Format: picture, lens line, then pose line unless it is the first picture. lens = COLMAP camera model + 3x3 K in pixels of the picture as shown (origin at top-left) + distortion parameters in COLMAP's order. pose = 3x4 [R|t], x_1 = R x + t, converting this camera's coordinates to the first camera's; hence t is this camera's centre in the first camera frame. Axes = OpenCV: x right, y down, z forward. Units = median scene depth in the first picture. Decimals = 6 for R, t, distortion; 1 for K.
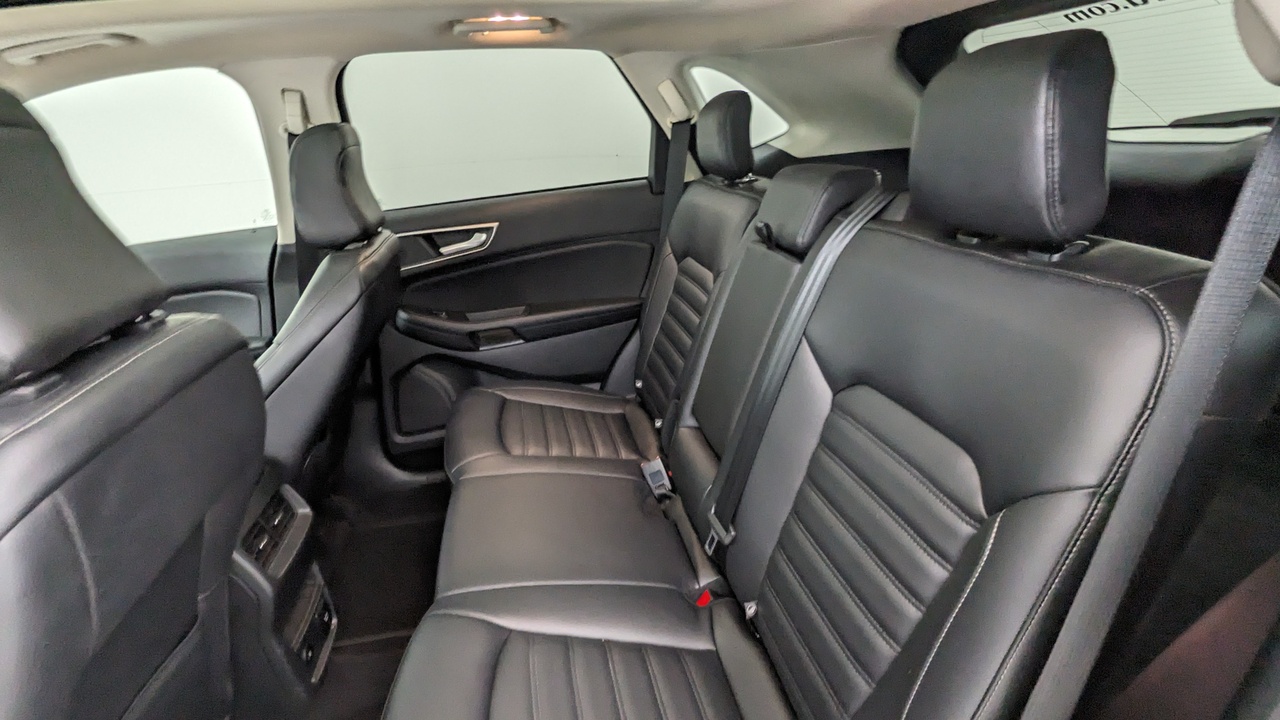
lens RADIAL K [[614.4, 0, 640.0], [0, 614.4, 360.0], [0, 0, 1]] dist [0.001800, -0.000012]
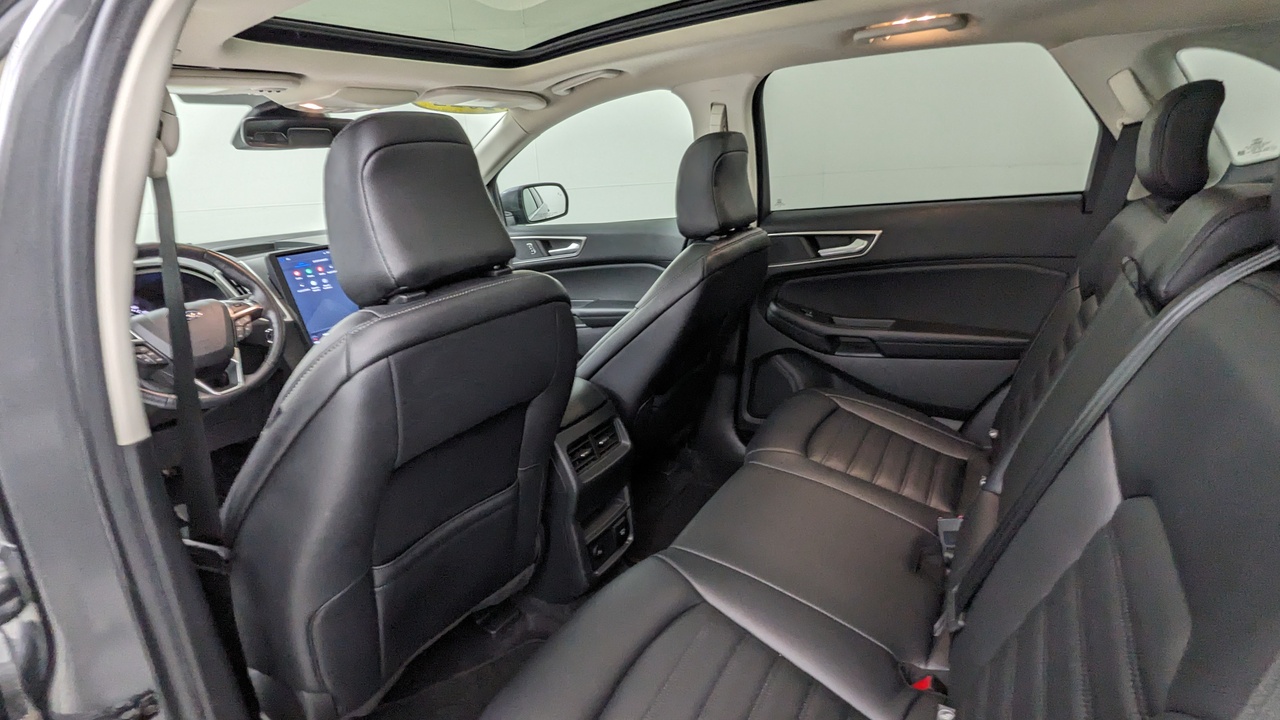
lens RADIAL K [[614.4, 0, 640.0], [0, 614.4, 360.0], [0, 0, 1]] dist [0.001800, -0.000012]
pose [[0.736763, 0.225045, -0.637601, 0.186757], [-0.226885, 0.970597, 0.080407, -0.020252], [0.636948, 0.085421, 0.766159, 0.037455]]
